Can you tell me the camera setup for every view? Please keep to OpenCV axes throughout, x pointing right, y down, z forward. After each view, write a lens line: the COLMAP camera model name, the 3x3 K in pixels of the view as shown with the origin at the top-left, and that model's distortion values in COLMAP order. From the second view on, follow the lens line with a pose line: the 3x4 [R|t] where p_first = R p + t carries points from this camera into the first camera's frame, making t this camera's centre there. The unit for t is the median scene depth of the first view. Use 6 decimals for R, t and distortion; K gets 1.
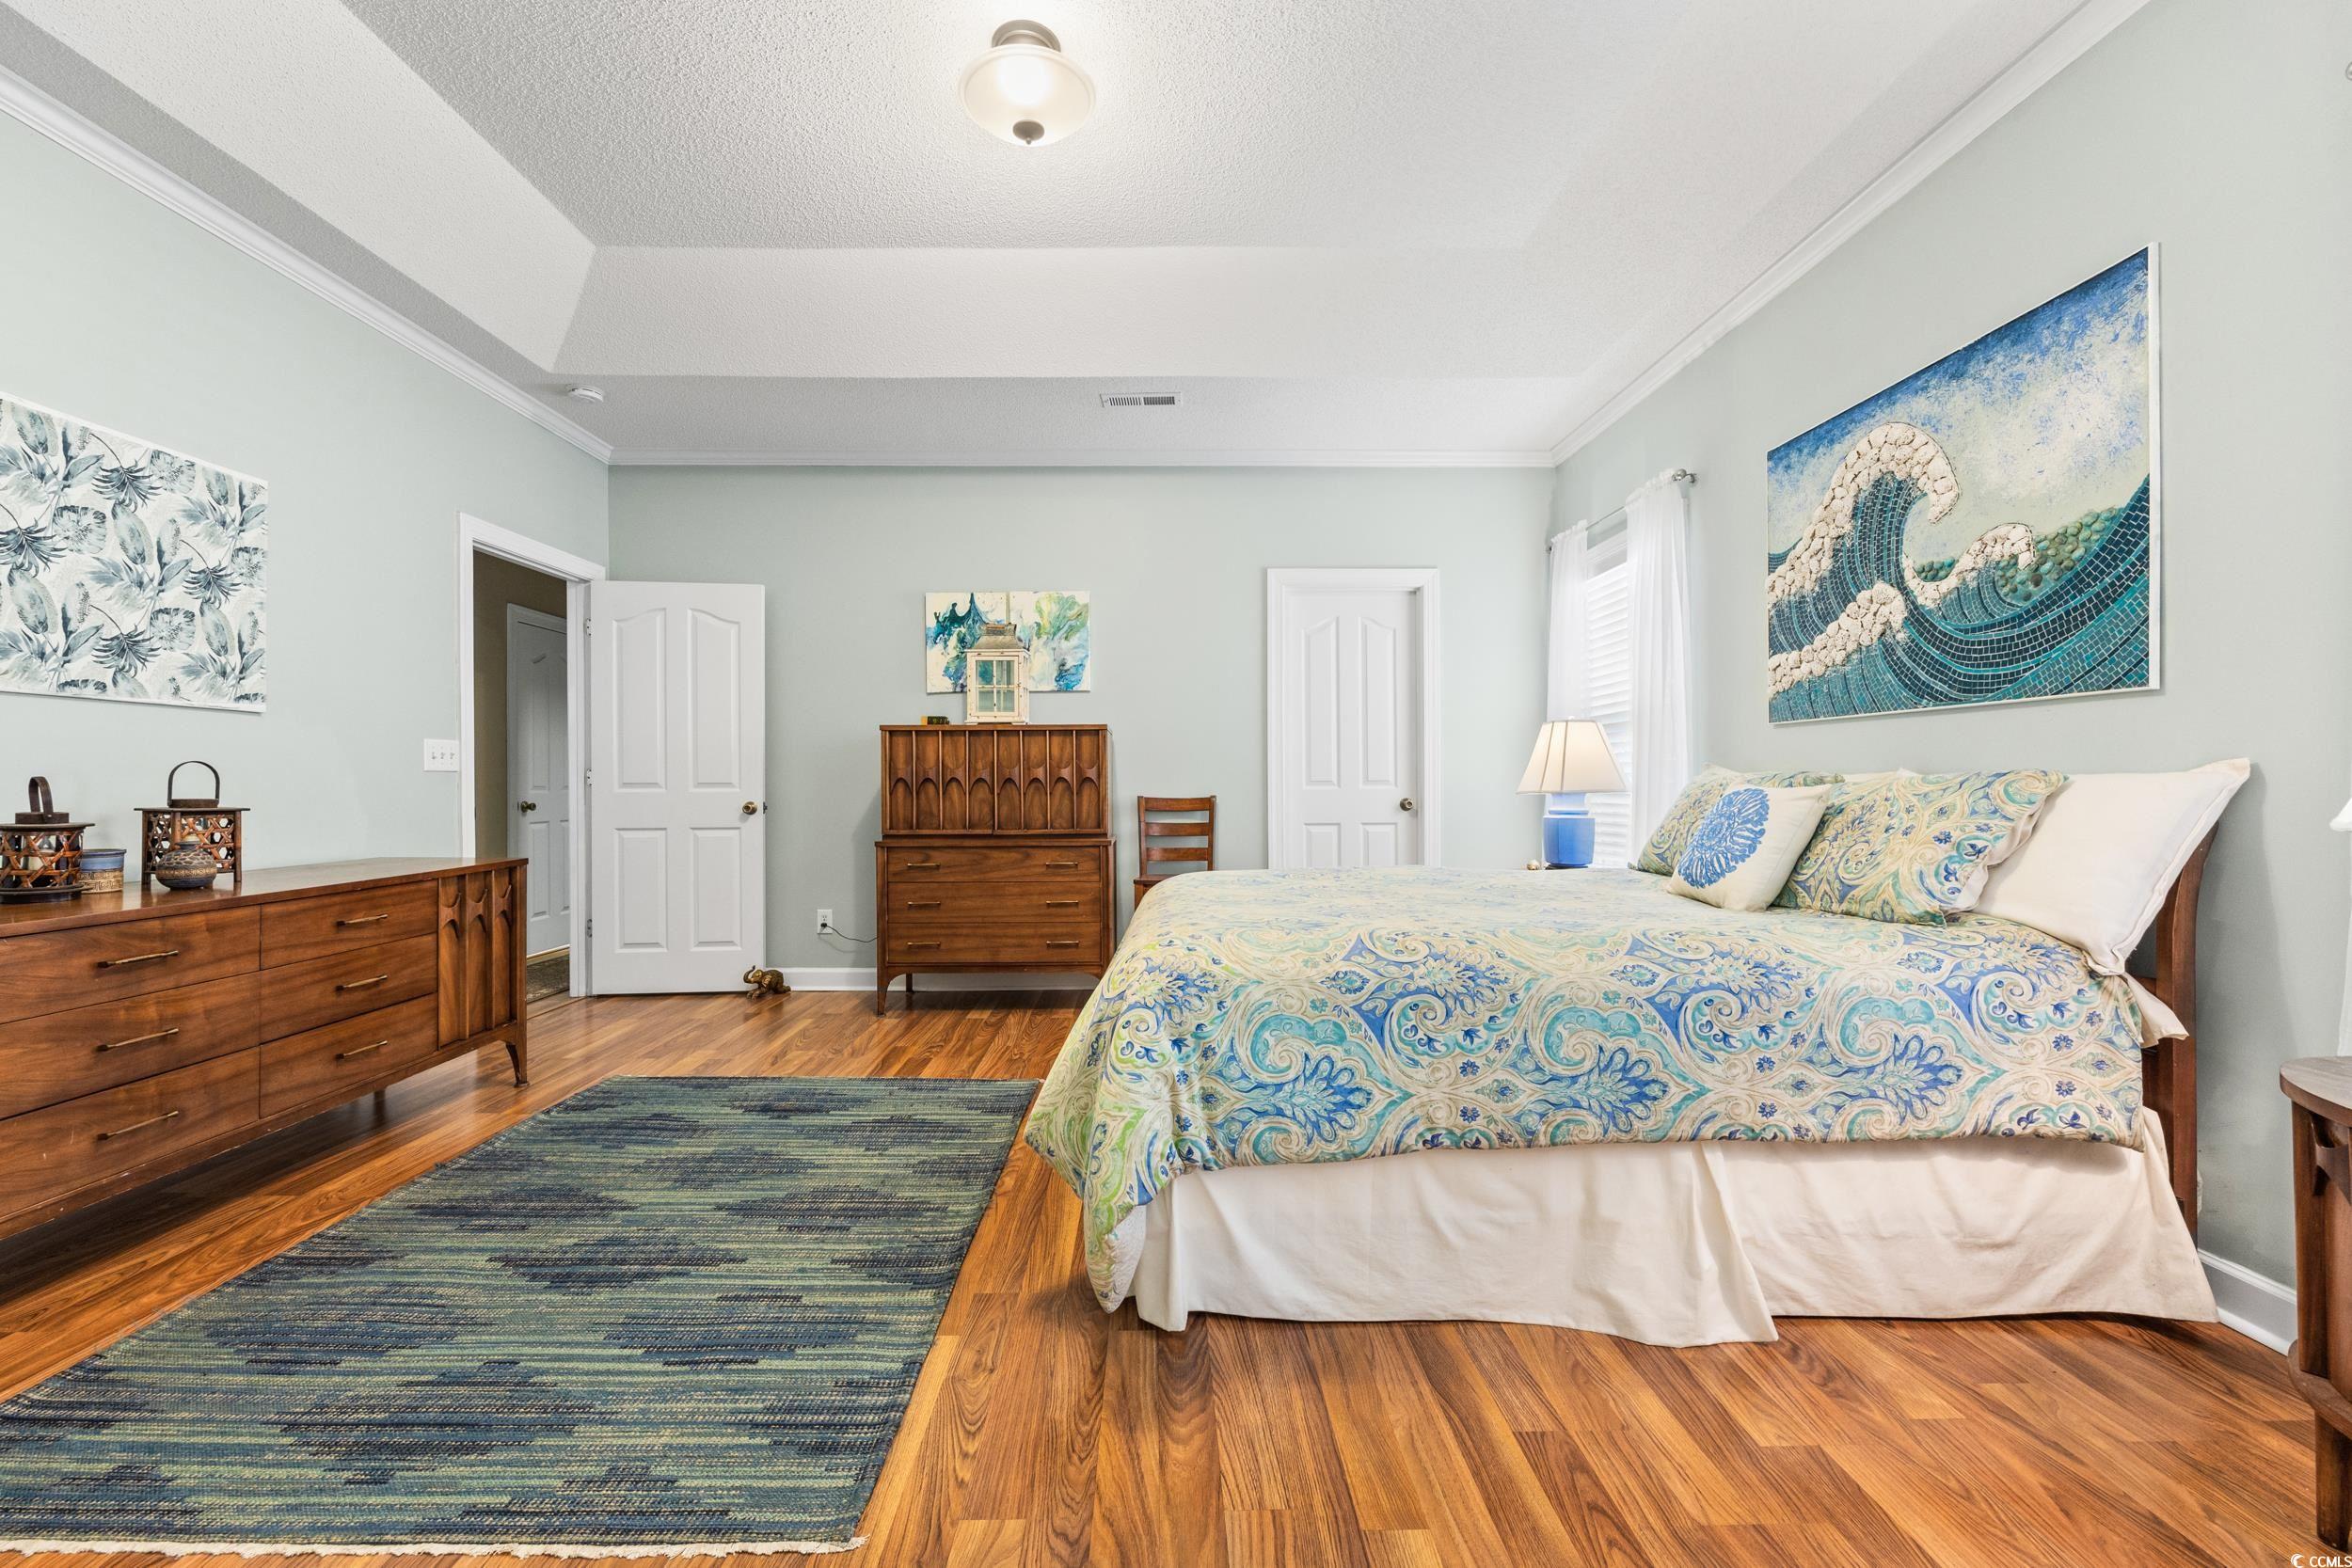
lens RADIAL K [[939.1, 0, 1166.5], [0, 939.1, 786.4], [0, 0, 1]] dist [-0.004347, -0.000311]
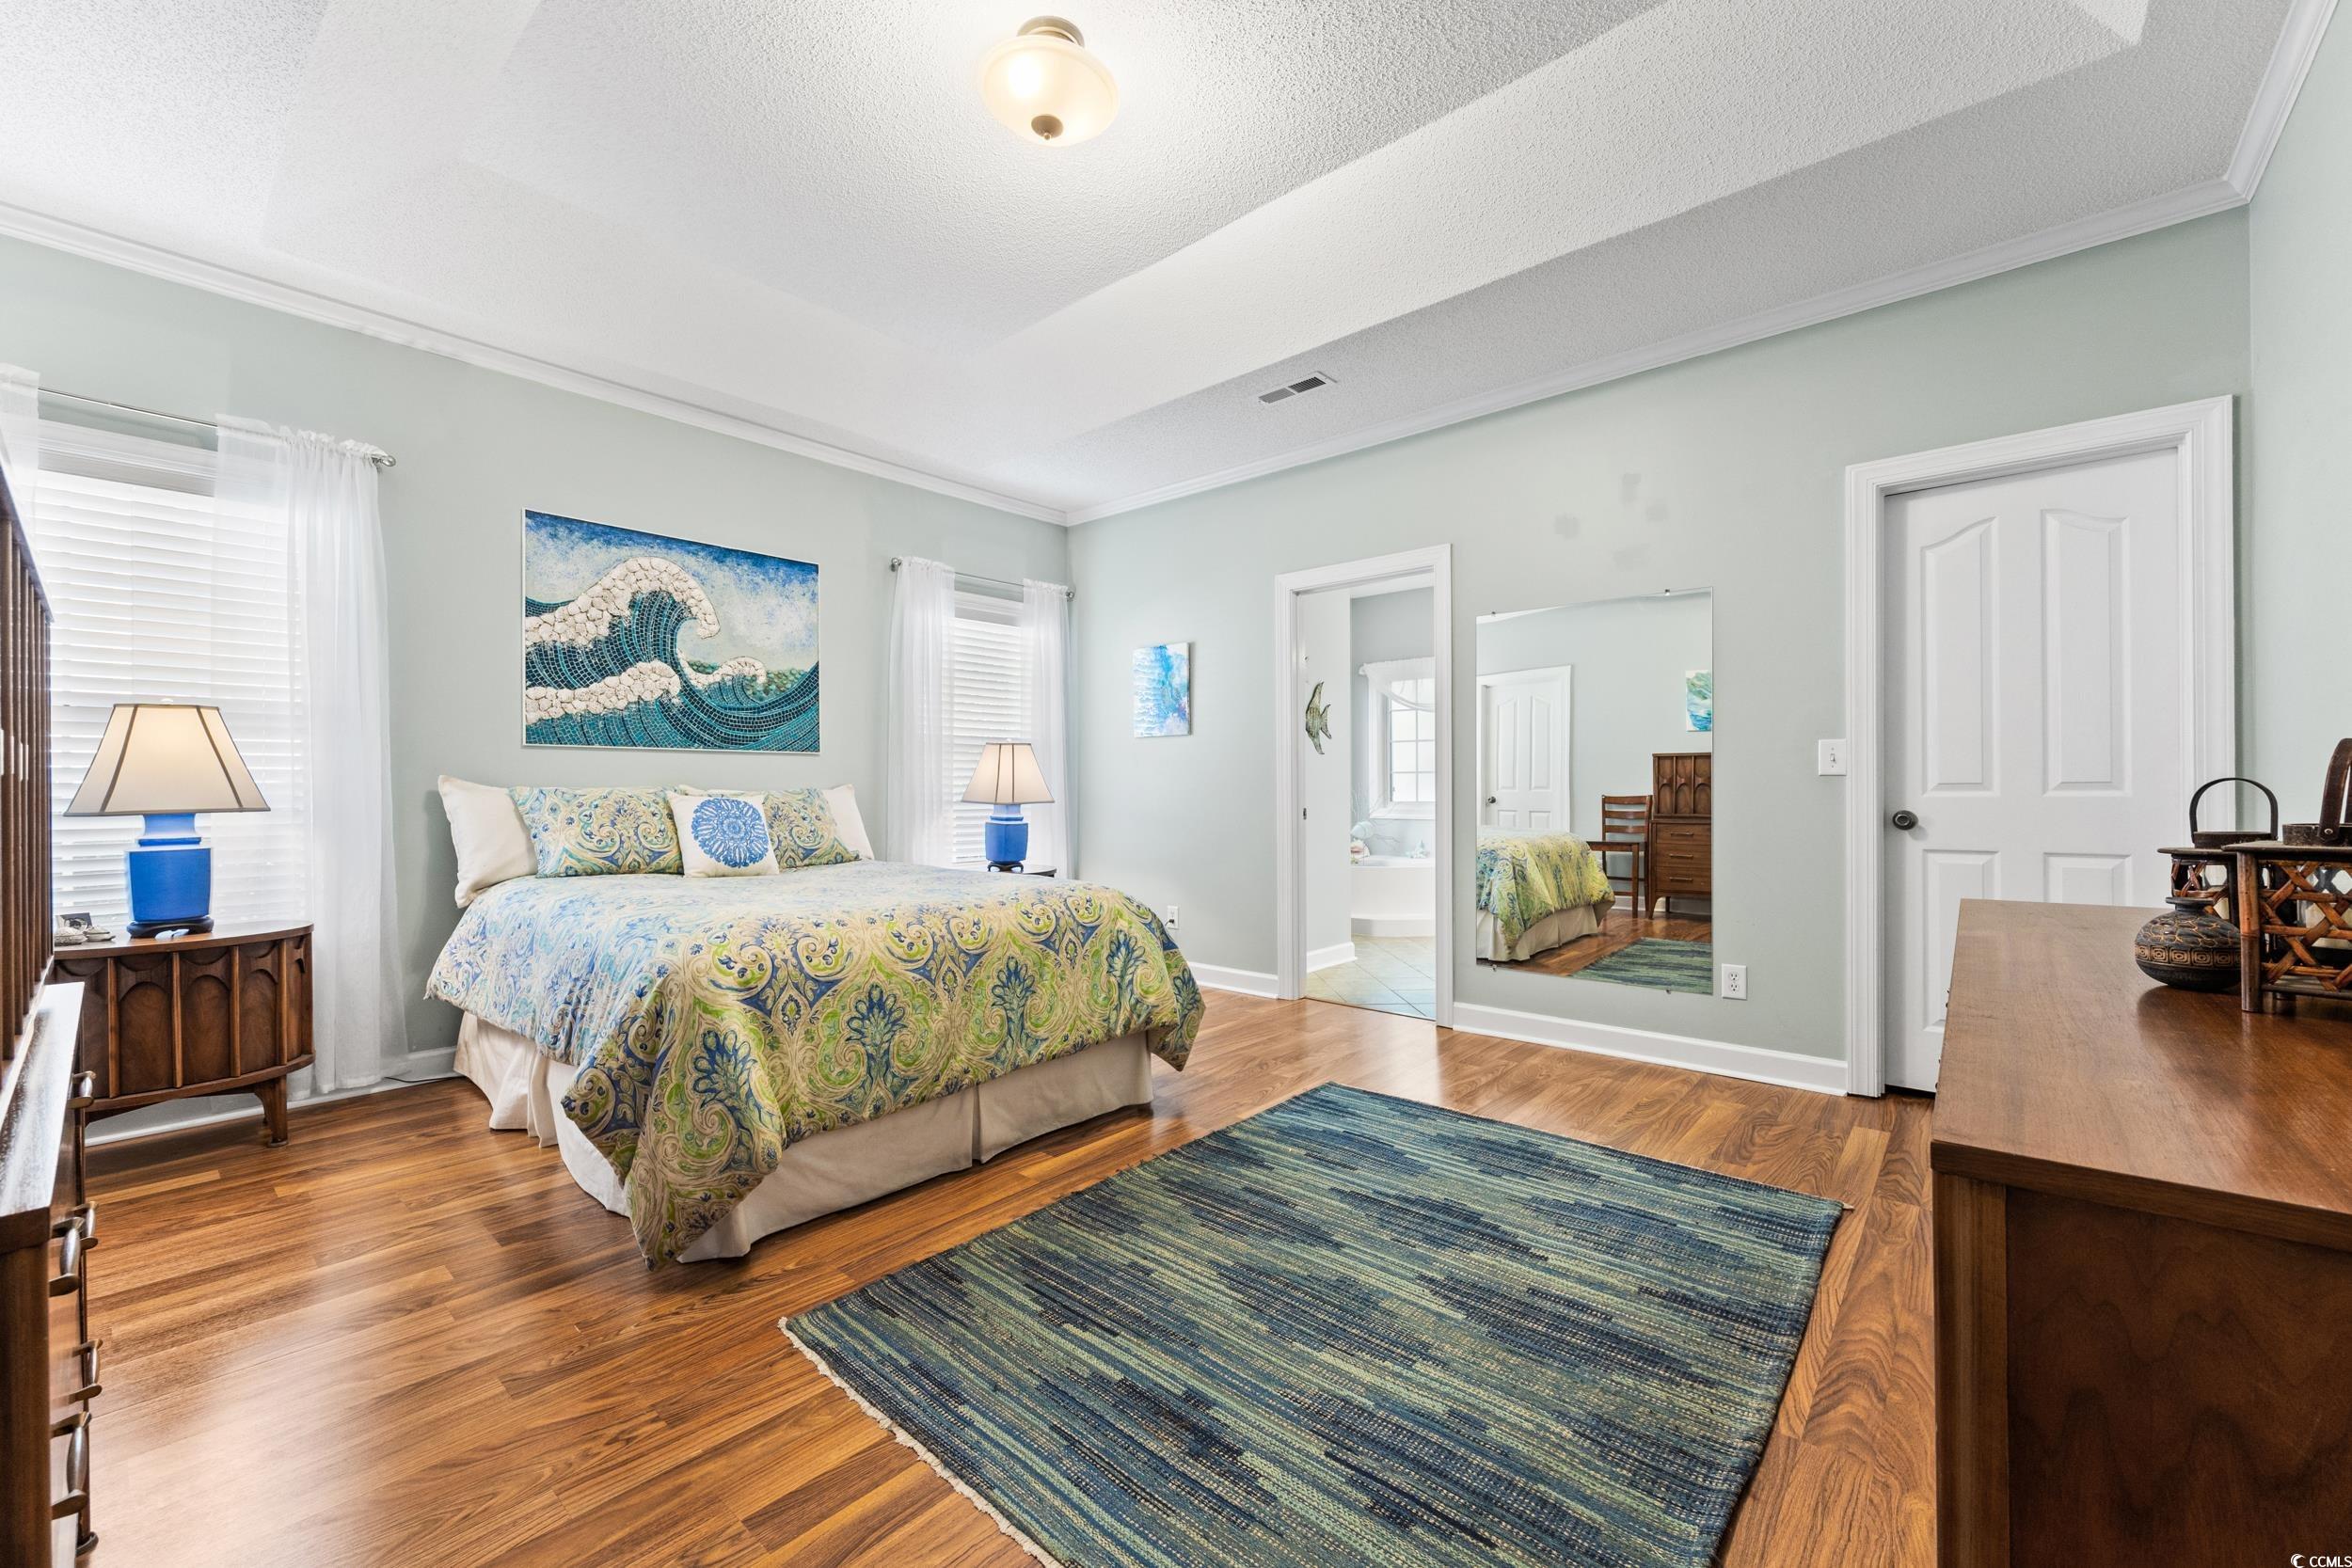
lens RADIAL K [[939.1, 0, 1178.5], [0, 939.1, 785.4], [0, 0, 1]] dist [-0.004347, -0.000311]
pose [[-0.748825, 0.007046, 0.662730, -0.951100], [0.006746, 0.999973, -0.003009, -0.009806], [-0.662734, 0.002218, -0.748852, 1.748280]]
